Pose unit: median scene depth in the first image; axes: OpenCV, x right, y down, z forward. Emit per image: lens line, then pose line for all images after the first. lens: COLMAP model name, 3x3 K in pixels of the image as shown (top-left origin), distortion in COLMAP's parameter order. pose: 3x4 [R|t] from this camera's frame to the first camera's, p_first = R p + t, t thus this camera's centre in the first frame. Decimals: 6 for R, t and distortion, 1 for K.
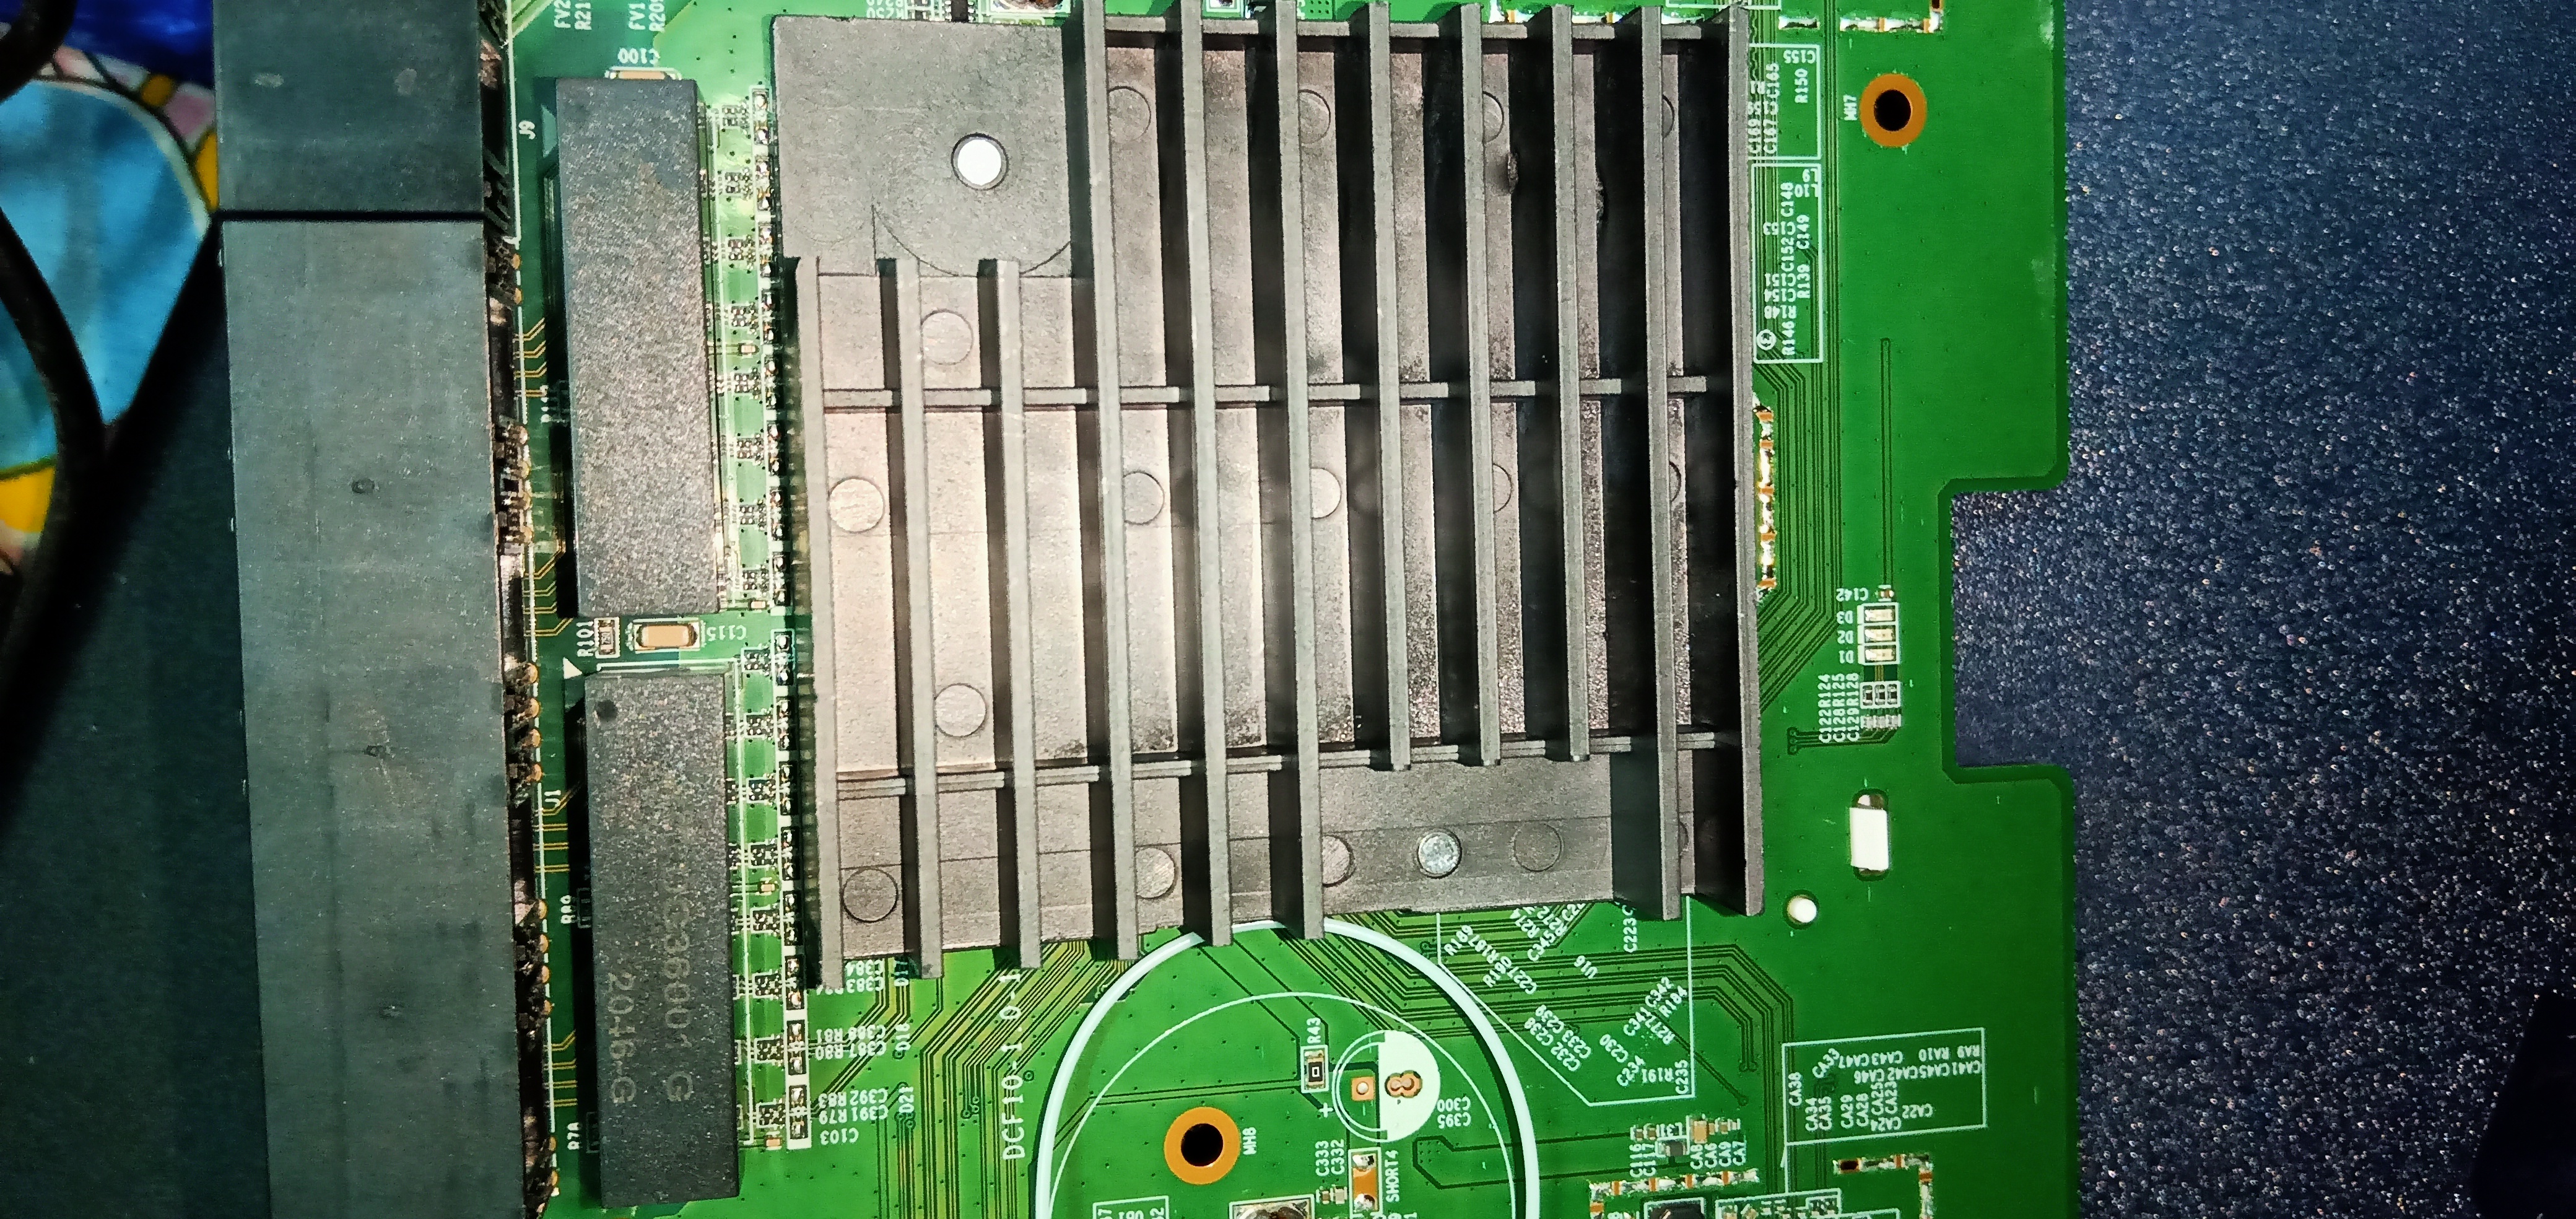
lens RADIAL K [[2086.2, 0, 1290.6], [0, 2086.2, 587.3], [0, 0, 1]] dist [0.060913, -0.115467]
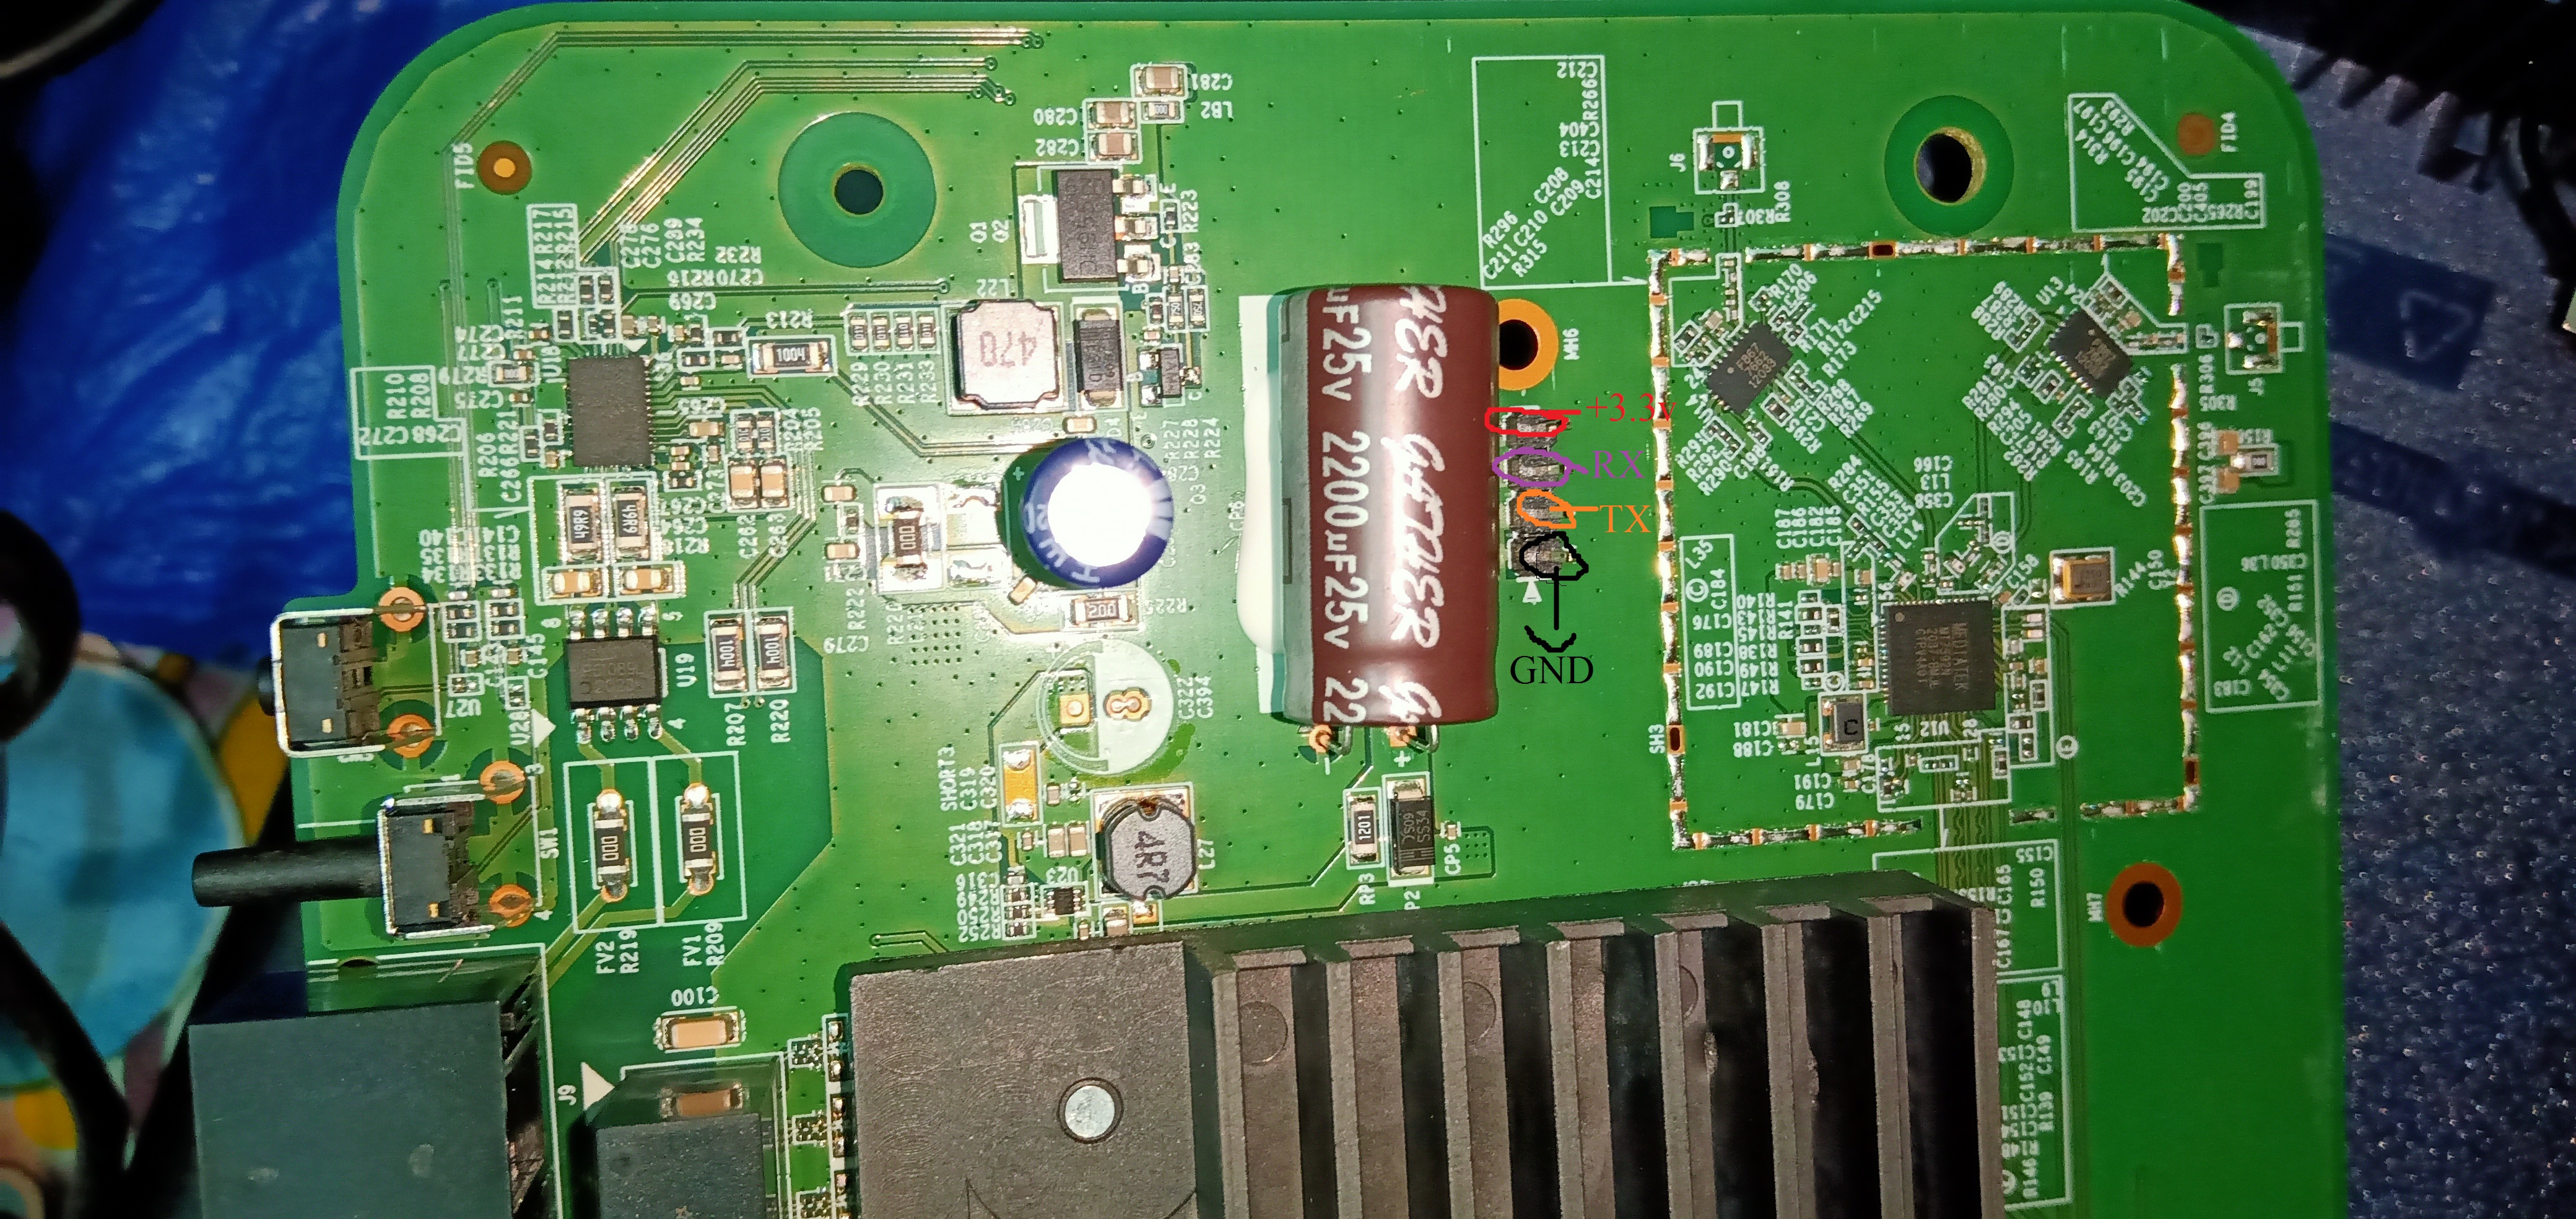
lens RADIAL K [[2128.4, 0, 1251.7], [0, 2128.4, 571.8], [0, 0, 1]] dist [0.067075, -0.189227]
pose [[0.998653, -0.023769, -0.046130, -0.032548], [0.023556, 0.999709, -0.005152, -0.370344], [0.046239, 0.004059, 0.998922, 0.115105]]
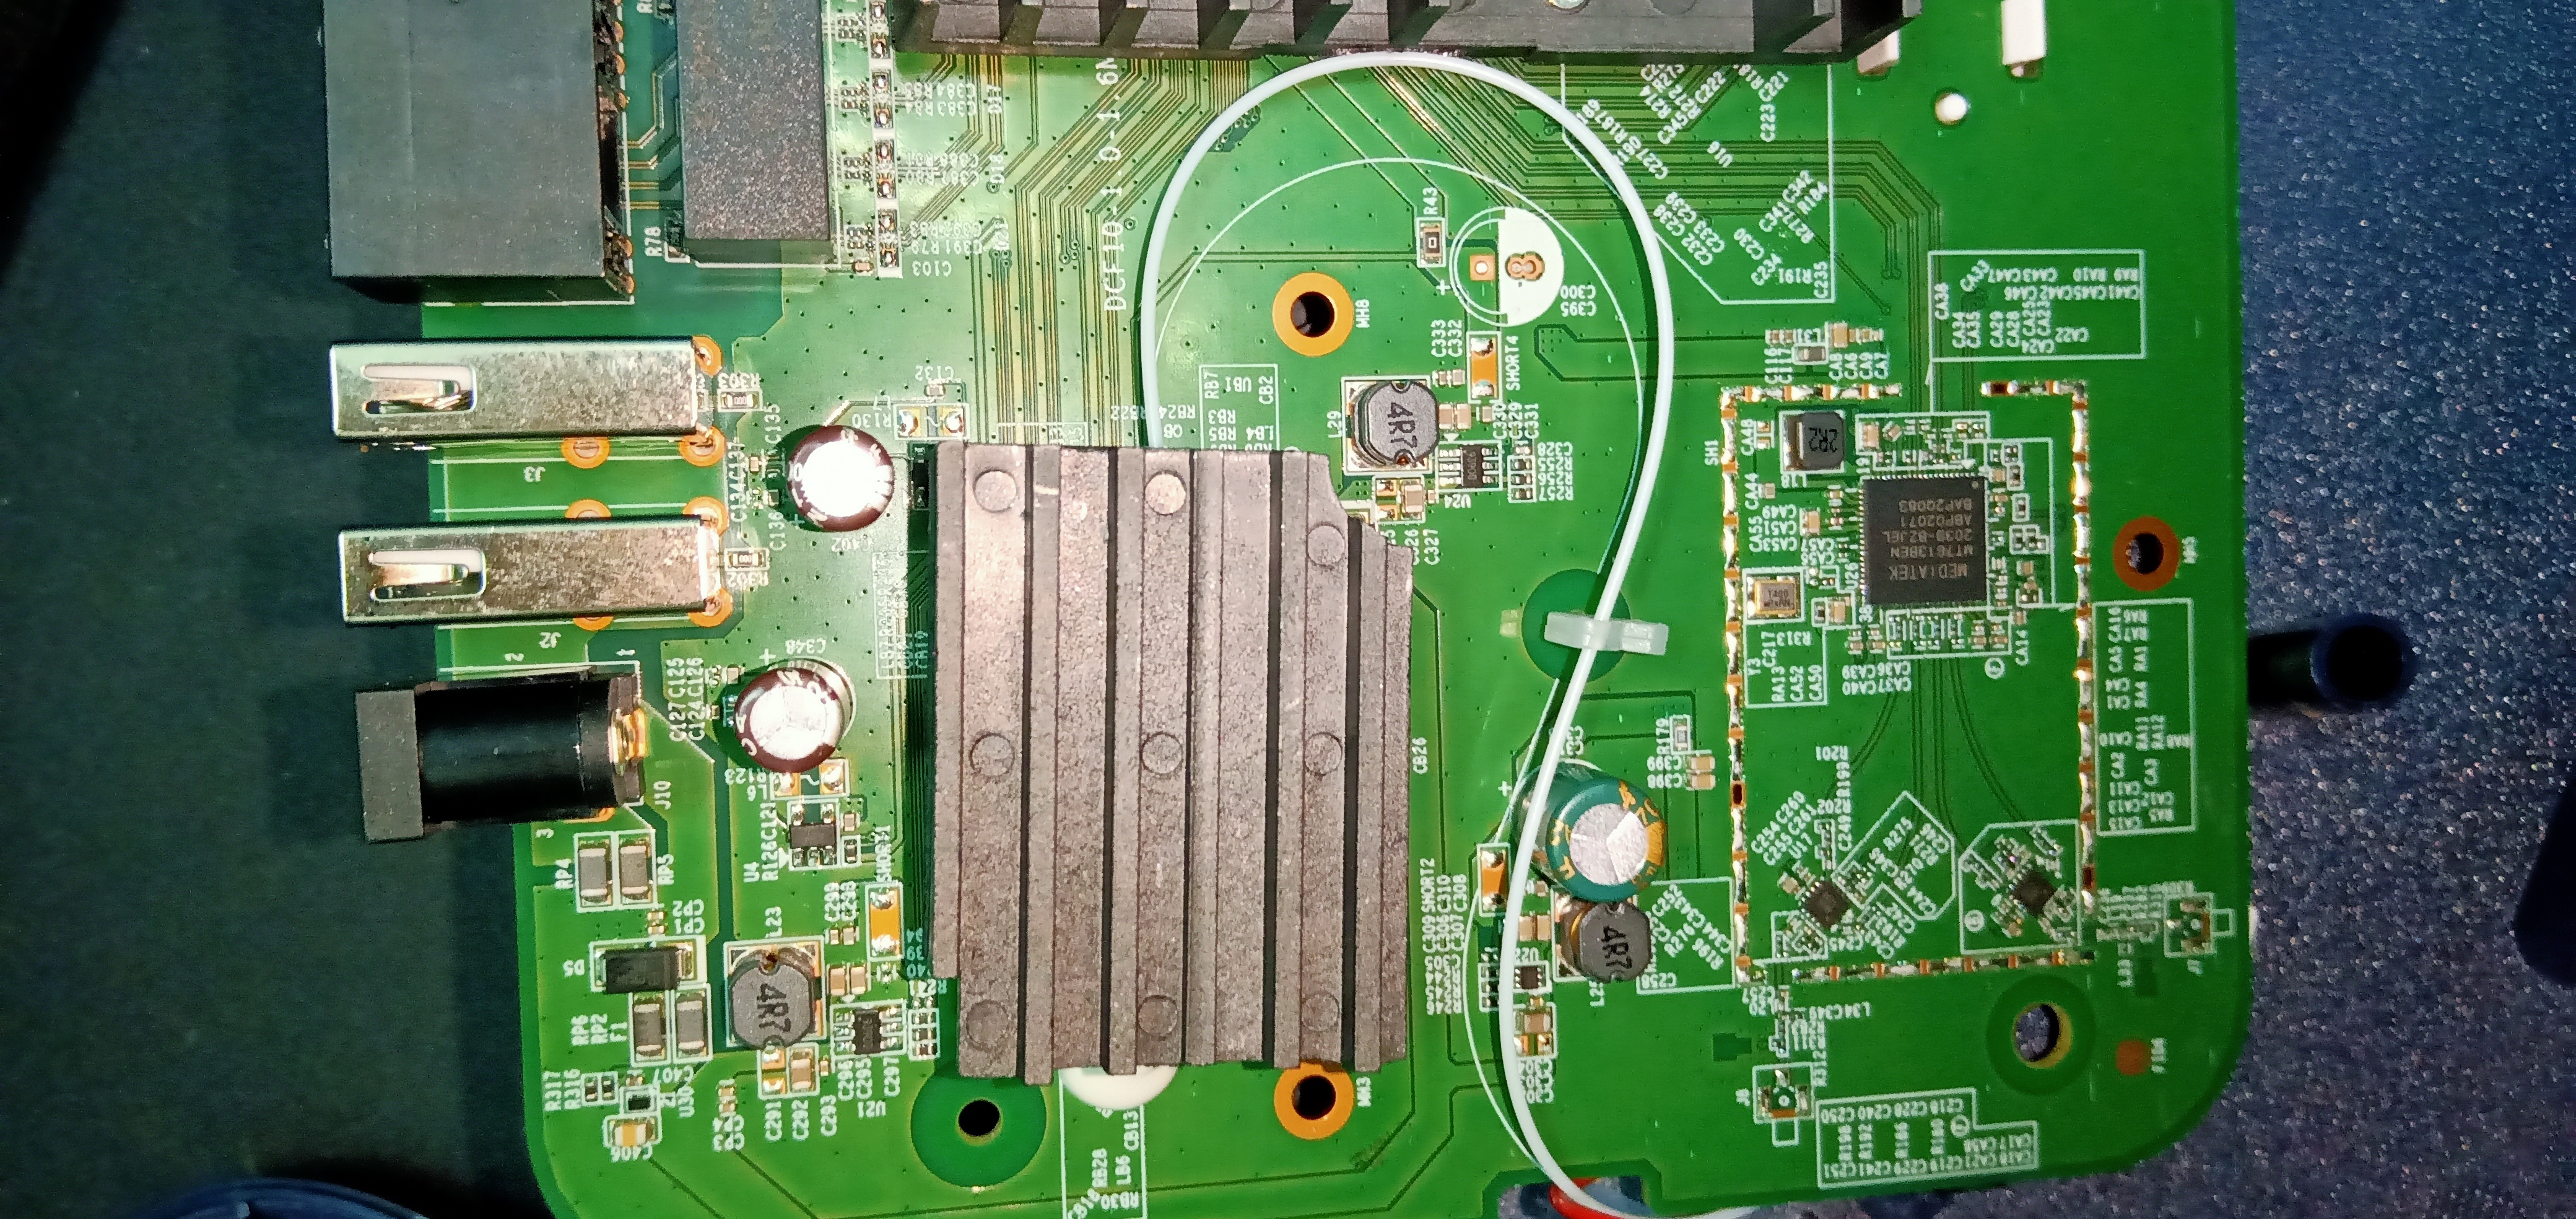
lens RADIAL K [[2128.4, 0, 1265.9], [0, 2128.4, 637.3], [0, 0, 1]] dist [0.067075, -0.189227]
pose [[0.999686, -0.000103, -0.025056, -0.037498], [0.000644, 0.999767, 0.021590, 0.374708], [0.025048, -0.021600, 0.999453, 0.036166]]
